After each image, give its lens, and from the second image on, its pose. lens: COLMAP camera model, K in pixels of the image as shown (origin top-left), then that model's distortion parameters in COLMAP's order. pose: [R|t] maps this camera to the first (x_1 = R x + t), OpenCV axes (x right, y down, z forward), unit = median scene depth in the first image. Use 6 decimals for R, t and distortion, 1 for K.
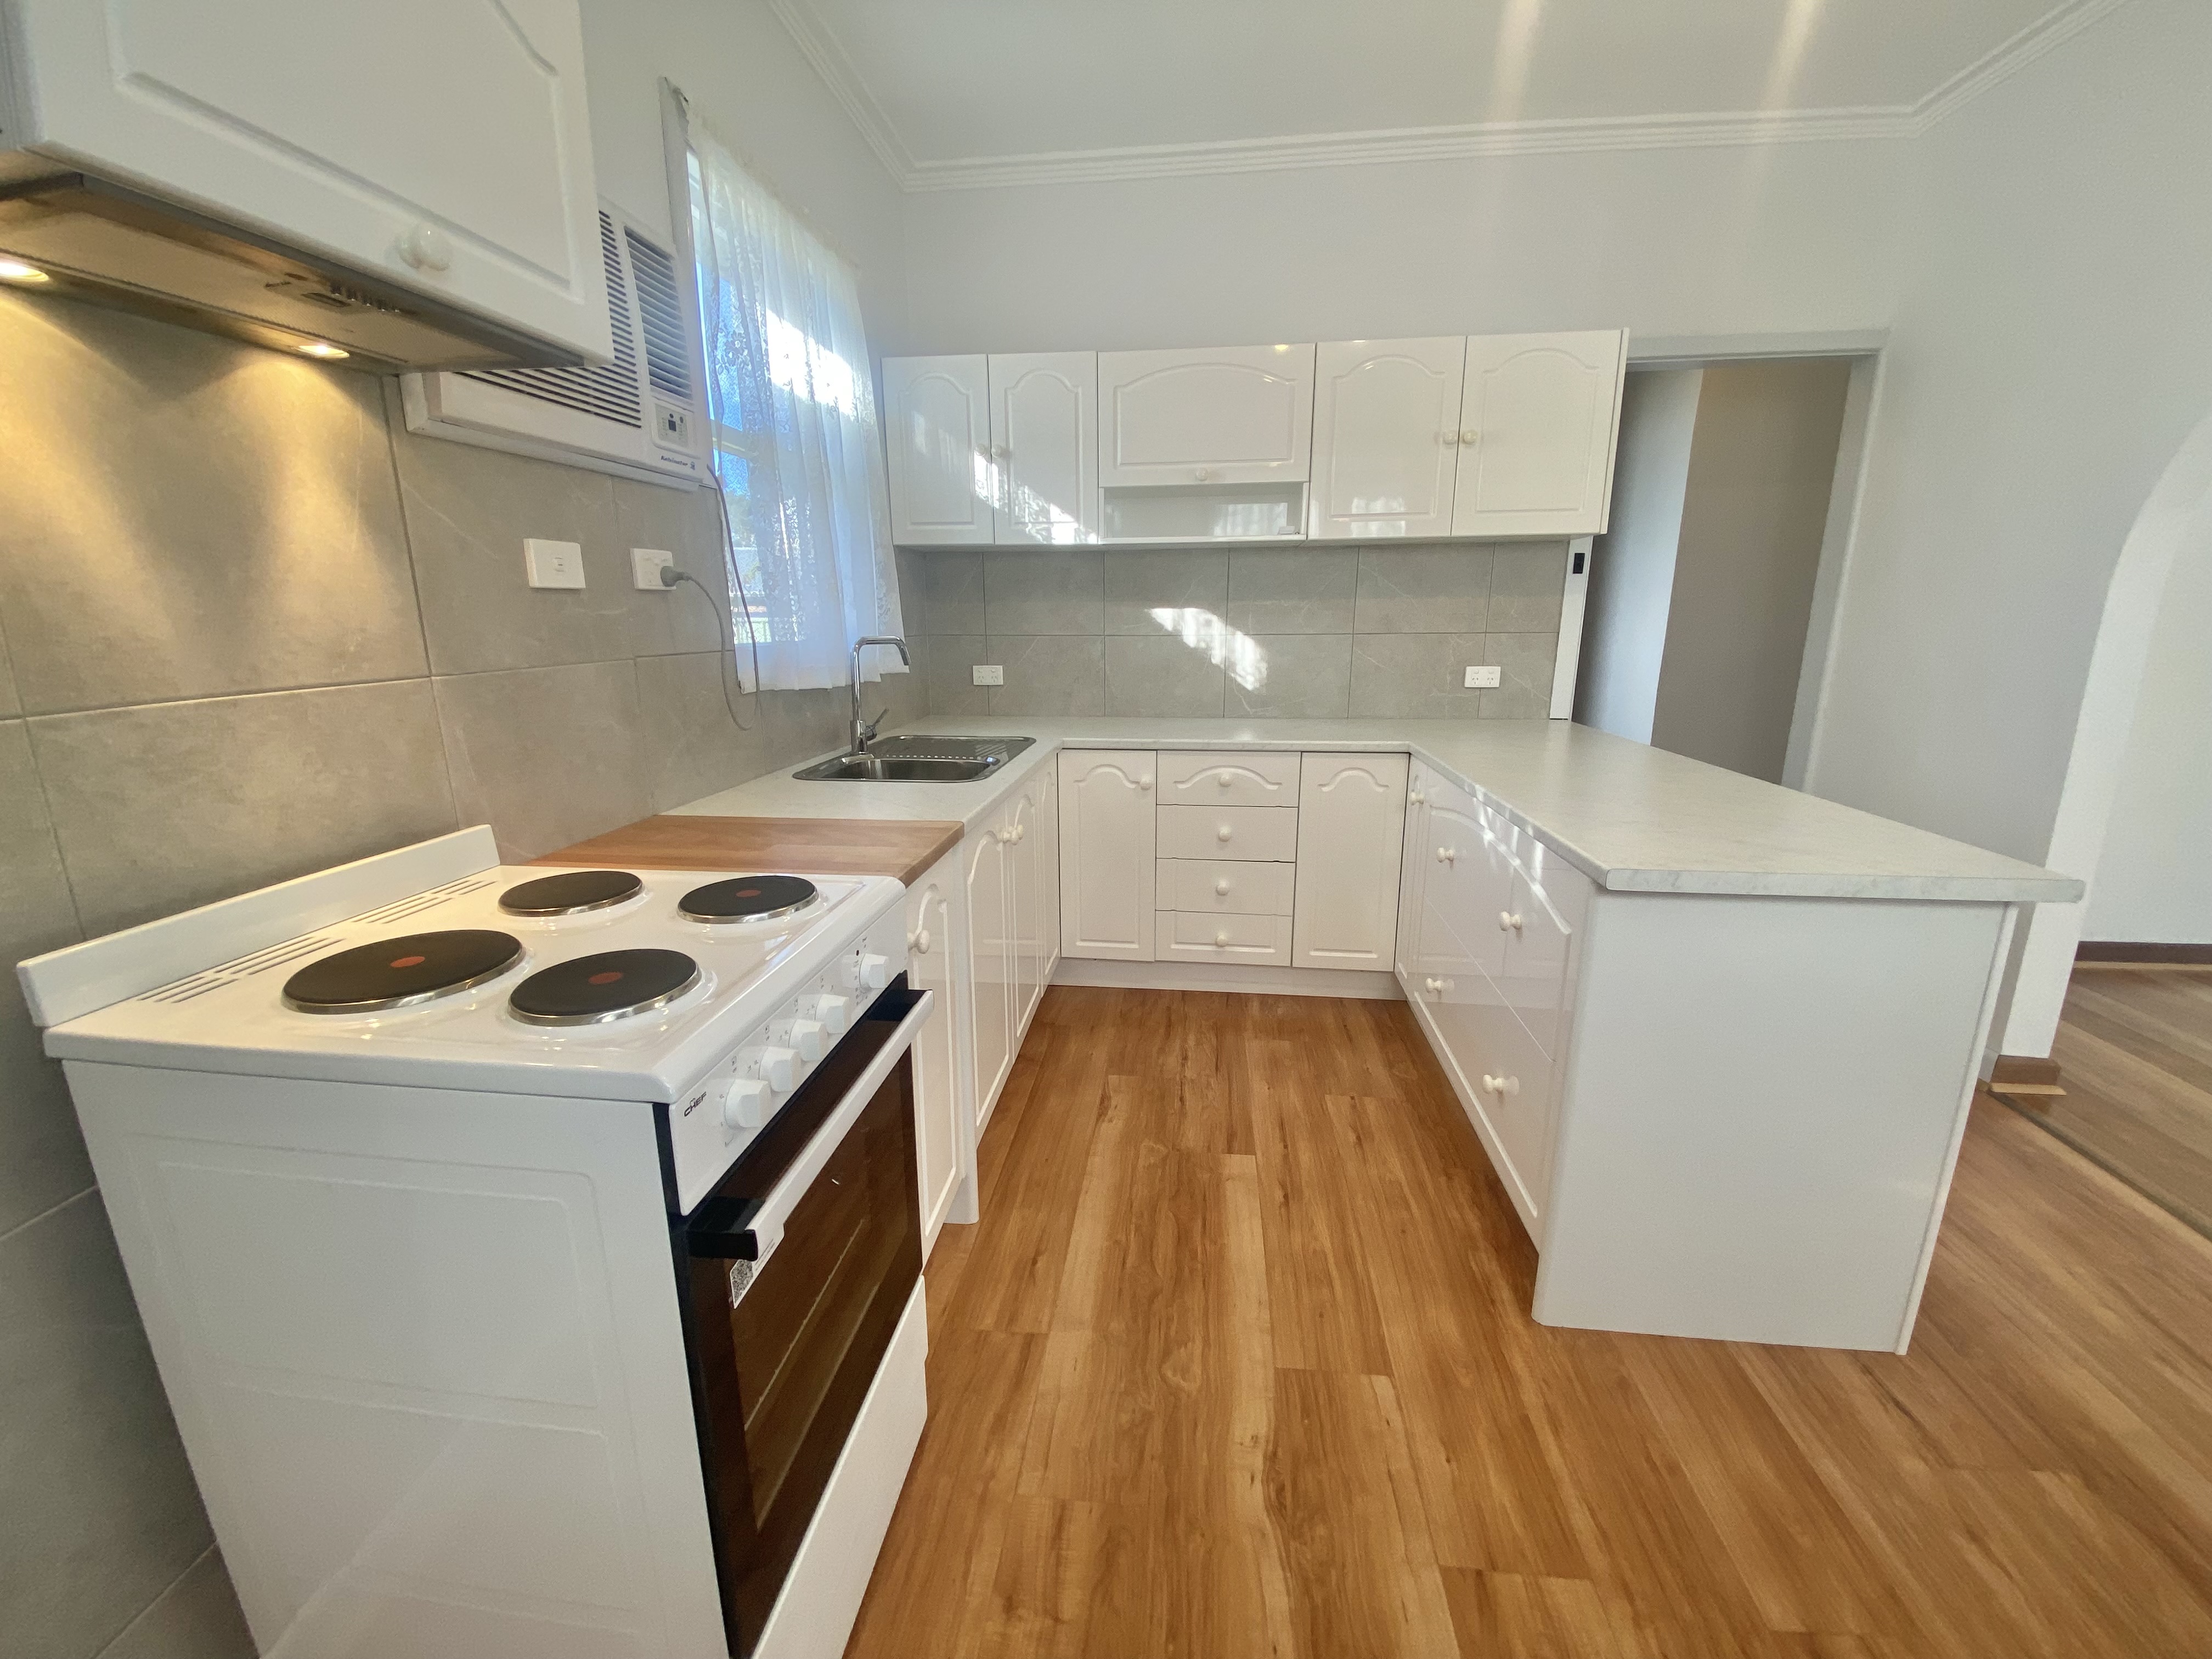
lens RADIAL K [[906.1, 0, 1096.4], [0, 906.1, 833.5], [0, 0, 1]] dist [0.007381, -0.007760]
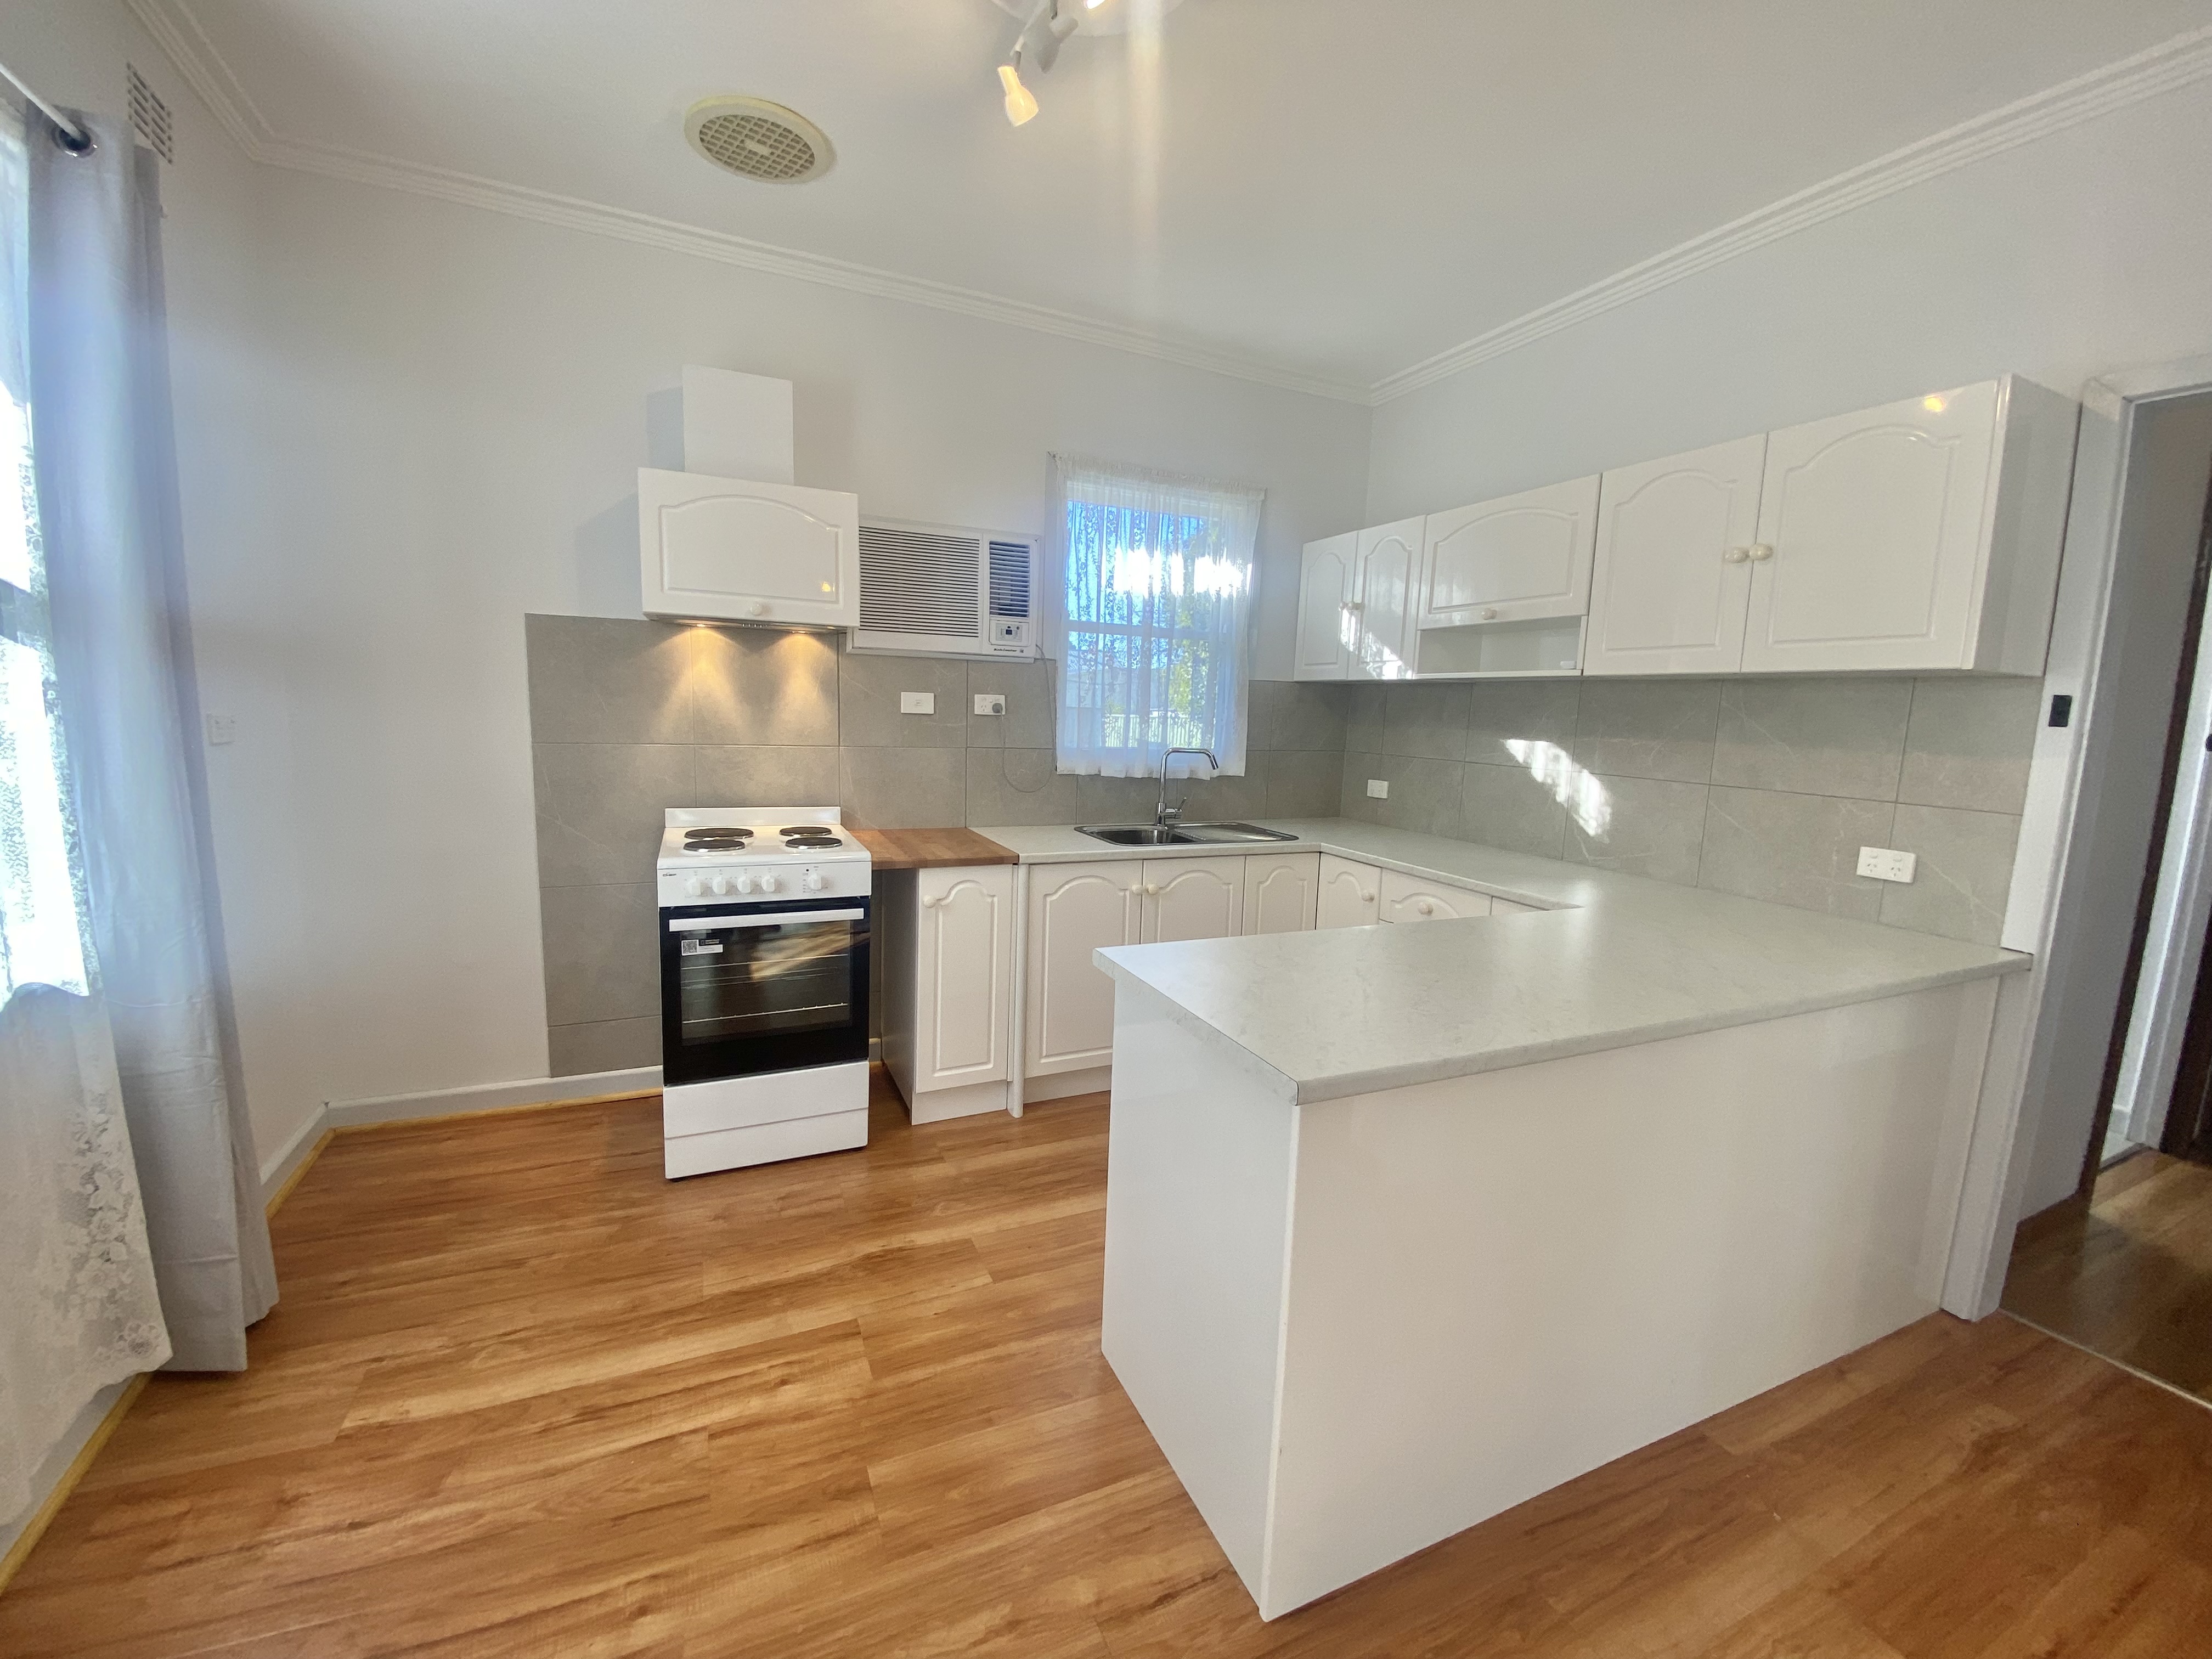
lens RADIAL K [[906.1, 0, 1092.8], [0, 906.1, 821.2], [0, 0, 1]] dist [0.007381, -0.007760]
pose [[0.487572, 0.135427, -0.862515, 0.790094], [-0.238743, 0.970925, 0.017490, -0.078847], [0.839807, 0.197392, 0.505728, 0.149301]]
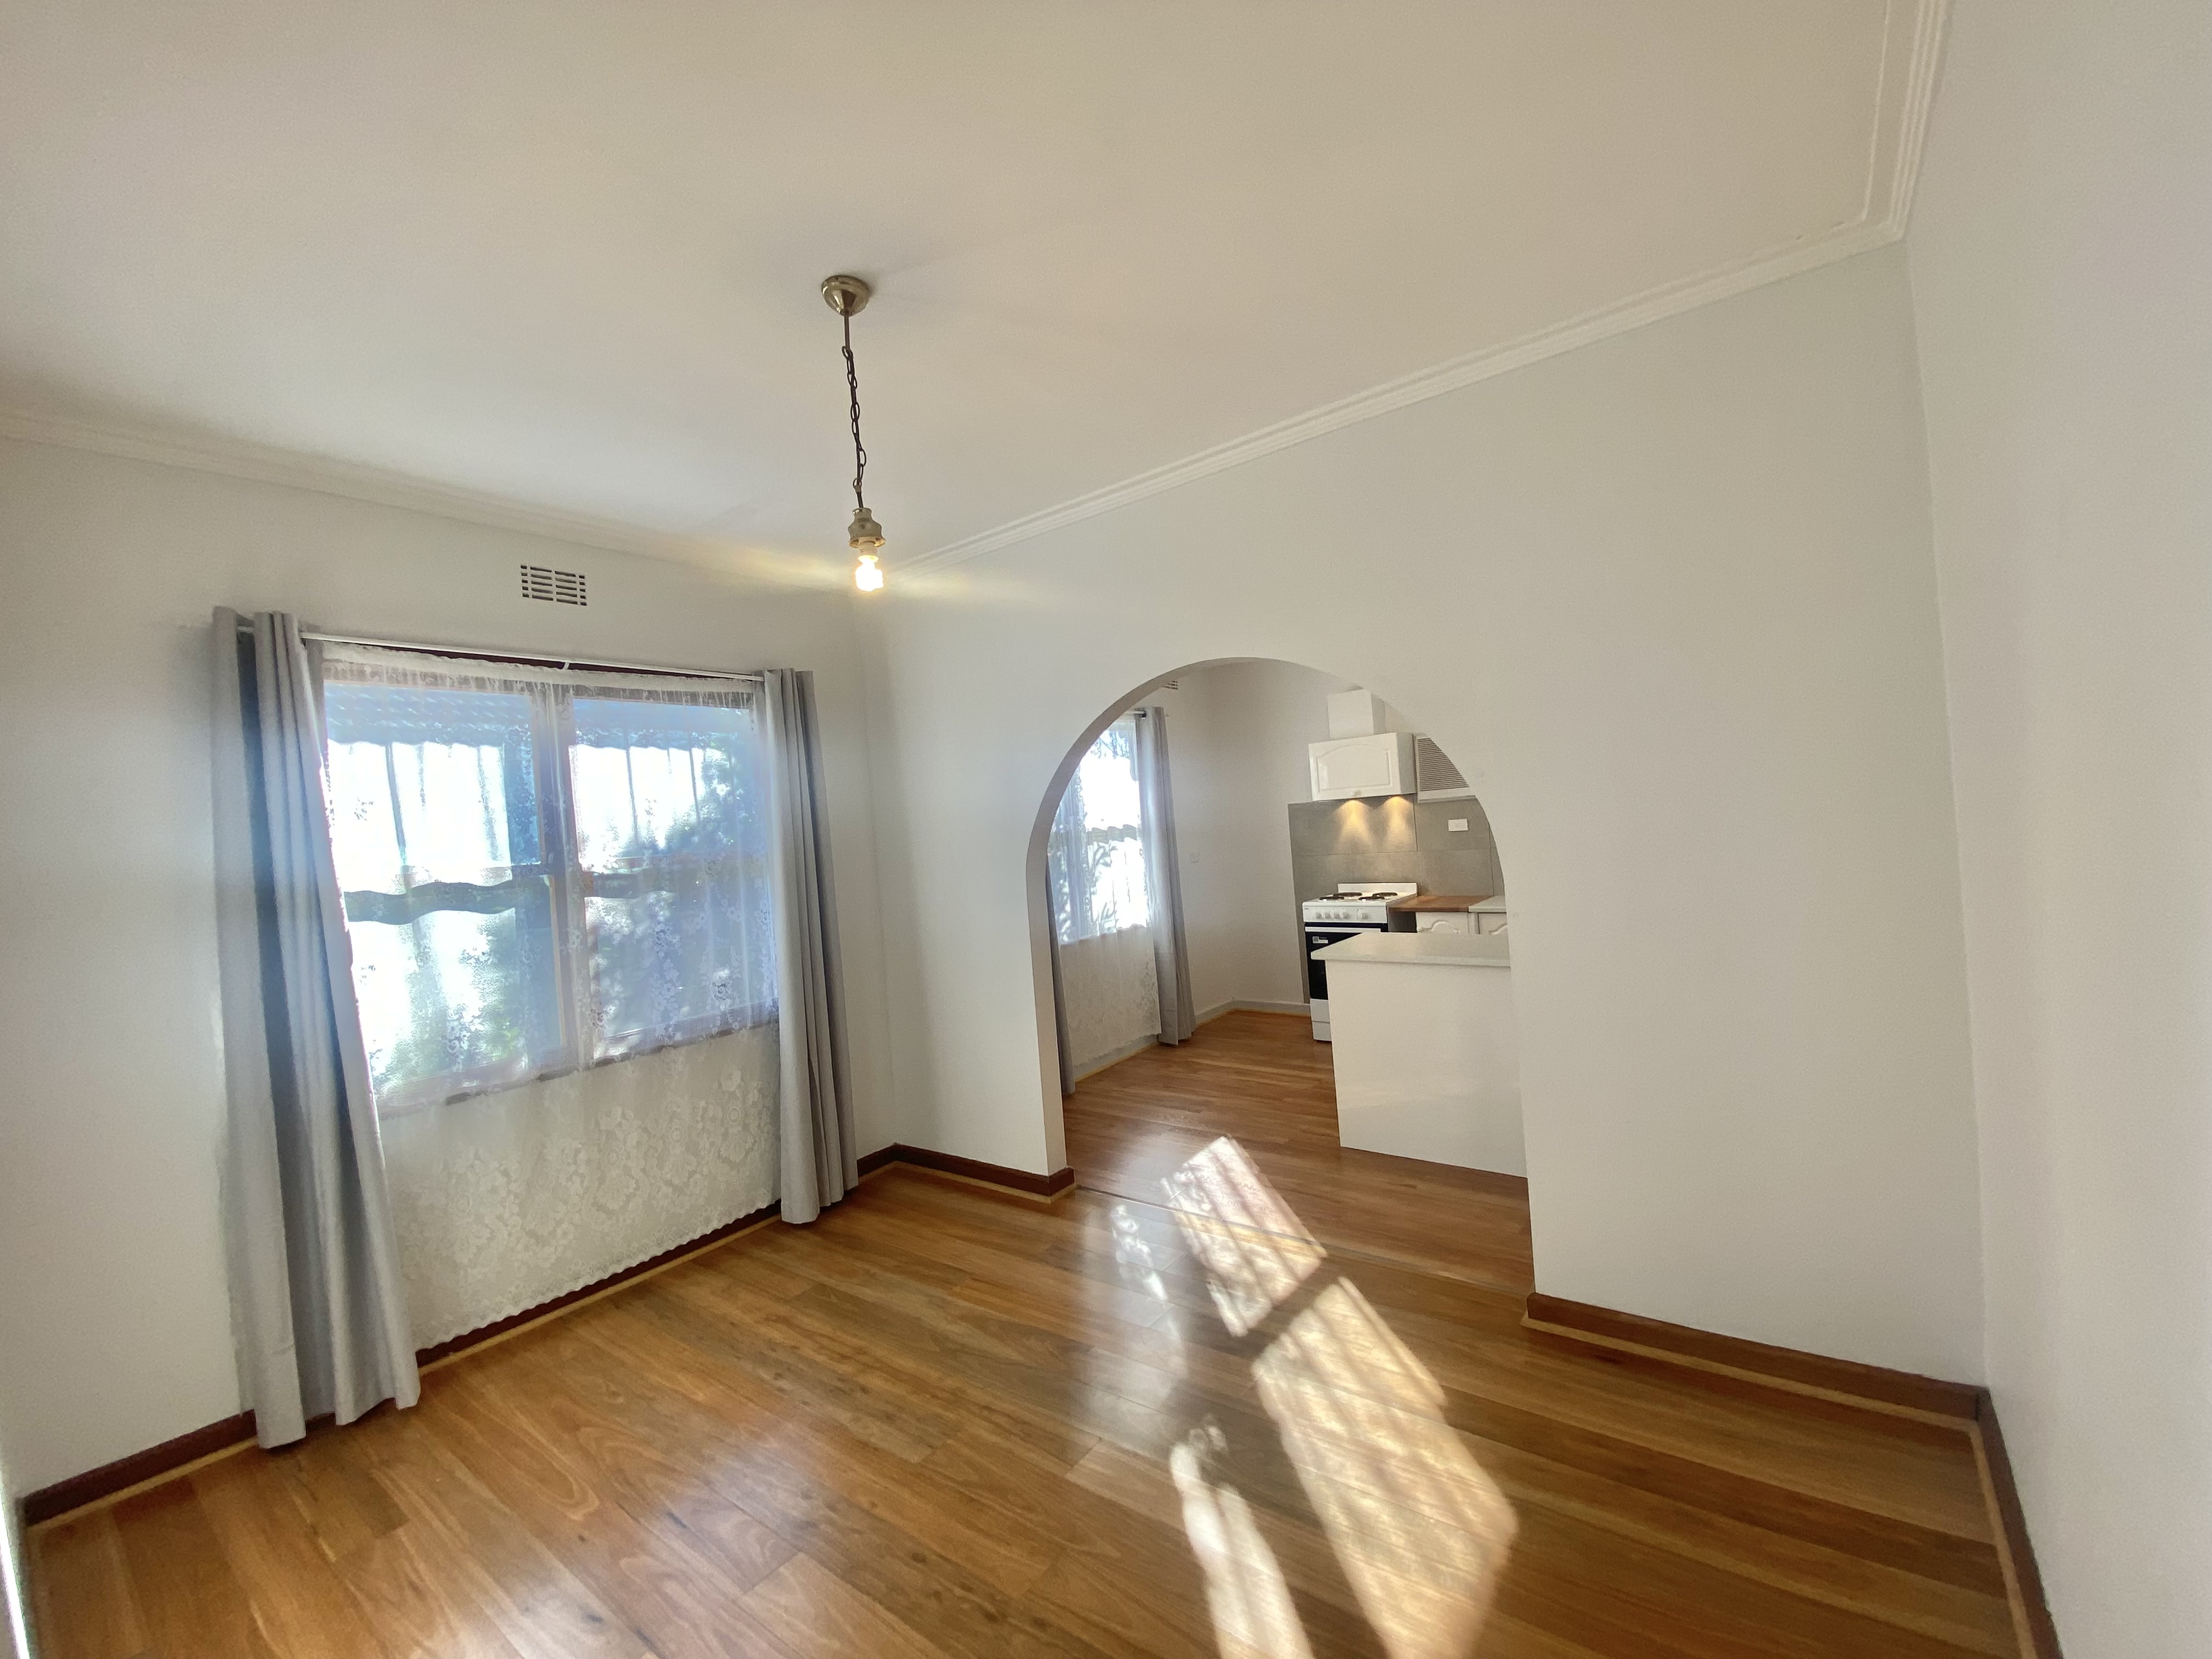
lens RADIAL K [[906.1, 0, 1086.3], [0, 906.1, 829.5], [0, 0, 1]] dist [0.007381, -0.007760]
pose [[-0.536742, 0.057682, -0.841772, 1.870436], [-0.118416, 0.982636, 0.142841, -0.333048], [0.835395, 0.176348, -0.520592, 0.868365]]
